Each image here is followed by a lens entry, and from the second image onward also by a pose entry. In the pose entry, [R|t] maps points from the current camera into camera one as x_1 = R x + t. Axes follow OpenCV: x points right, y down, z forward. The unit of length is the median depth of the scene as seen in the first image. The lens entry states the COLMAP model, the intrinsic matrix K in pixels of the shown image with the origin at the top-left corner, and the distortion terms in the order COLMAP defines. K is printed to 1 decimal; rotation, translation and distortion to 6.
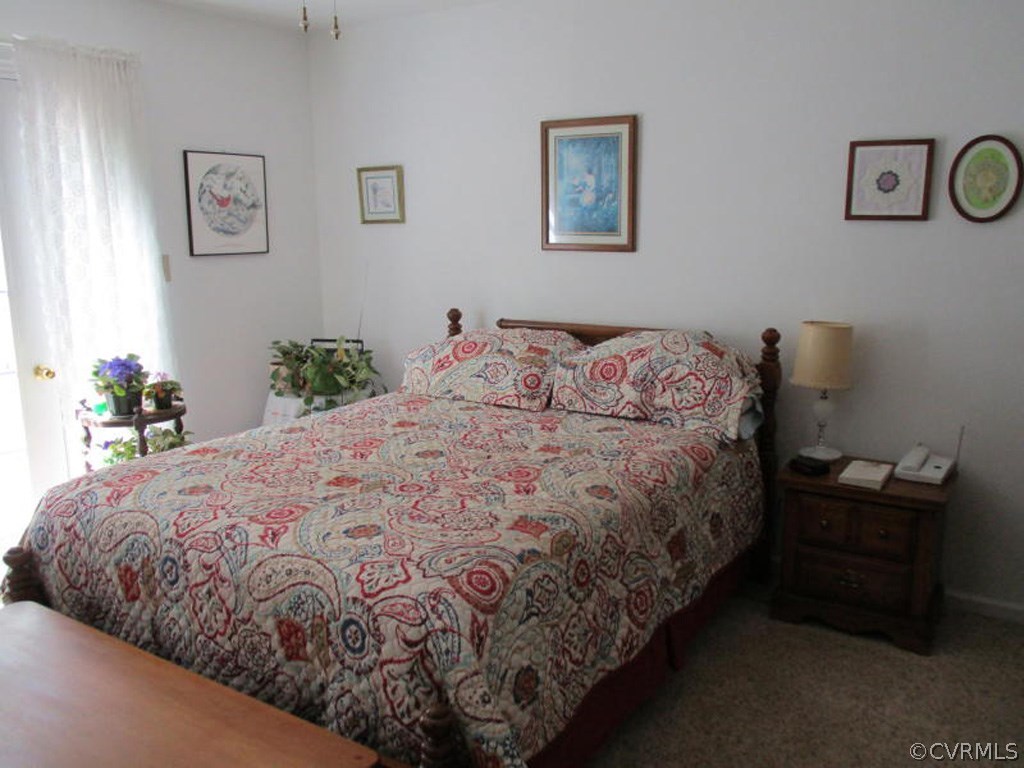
lens RADIAL K [[848.7, 0, 509.8], [0, 848.7, 382.4], [0, 0, 1]] dist [-0.011805, 0.005851]
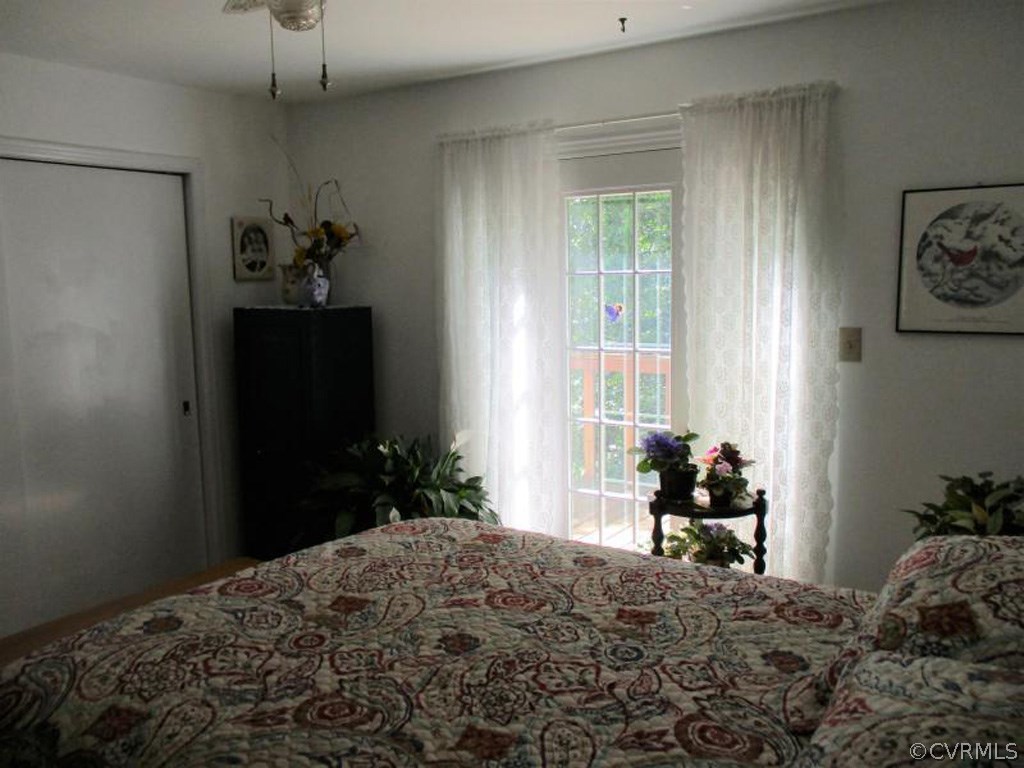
lens RADIAL K [[848.7, 0, 509.9], [0, 848.7, 385.2], [0, 0, 1]] dist [-0.011805, 0.005851]
pose [[-0.018320, 0.131028, -0.991209, 0.365285], [-0.174571, 0.975728, 0.132208, -0.141127], [0.984474, 0.175459, 0.004998, 0.664458]]
